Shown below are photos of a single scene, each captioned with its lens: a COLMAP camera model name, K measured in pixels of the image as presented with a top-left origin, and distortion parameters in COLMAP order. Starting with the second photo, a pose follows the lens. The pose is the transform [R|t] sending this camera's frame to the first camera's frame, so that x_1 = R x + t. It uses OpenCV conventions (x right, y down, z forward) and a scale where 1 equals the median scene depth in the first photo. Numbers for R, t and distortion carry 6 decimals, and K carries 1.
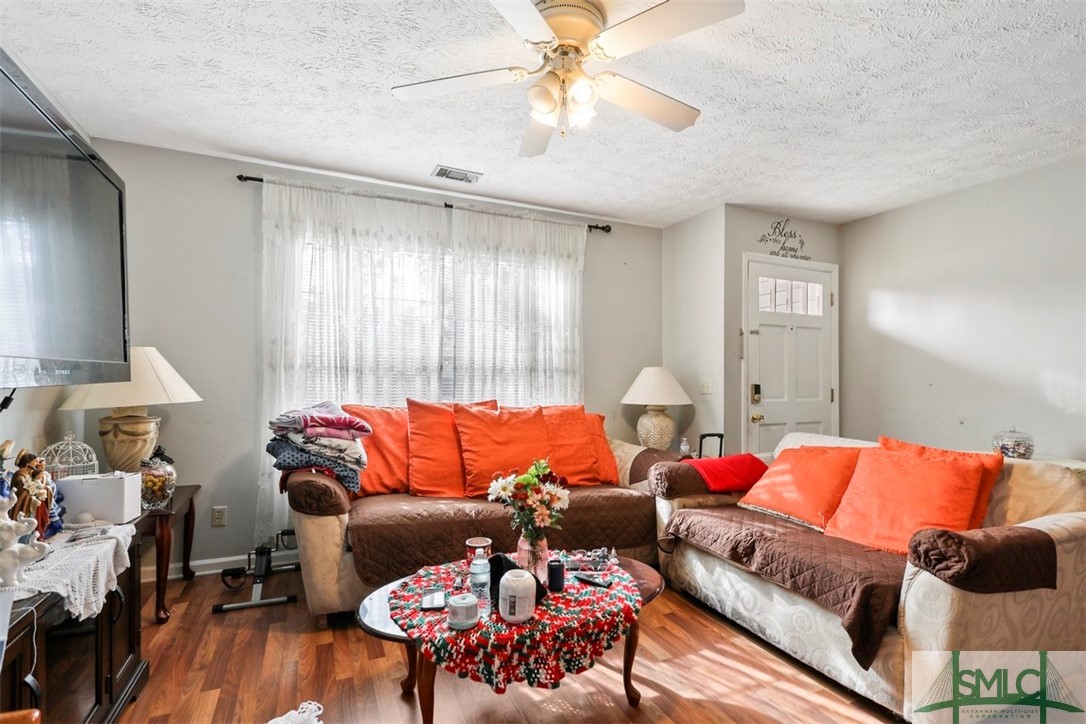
lens RADIAL K [[526.0, 0, 537.5], [0, 526.0, 369.8], [0, 0, 1]] dist [0.012673, -0.003935]
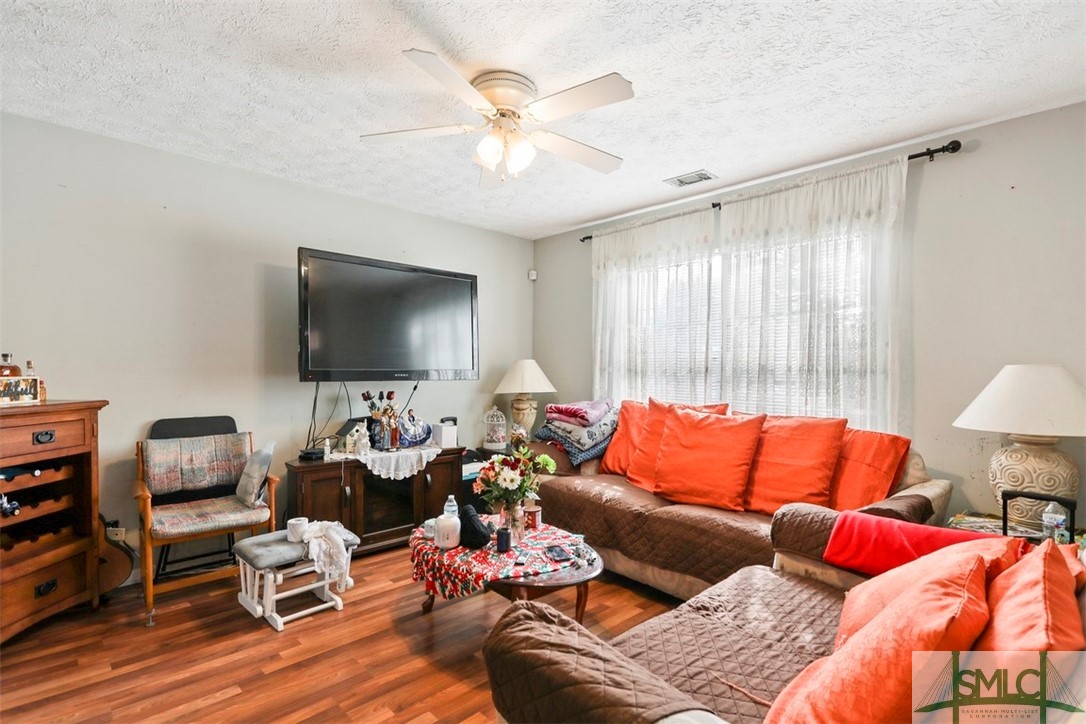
lens RADIAL K [[526.0, 0, 536.8], [0, 526.0, 369.1], [0, 0, 1]] dist [0.012673, -0.003935]
pose [[0.310544, -0.006279, -0.950538, 0.717598], [0.011798, 0.999927, -0.002751, -0.005660], [0.950486, -0.010360, 0.310596, 0.399249]]
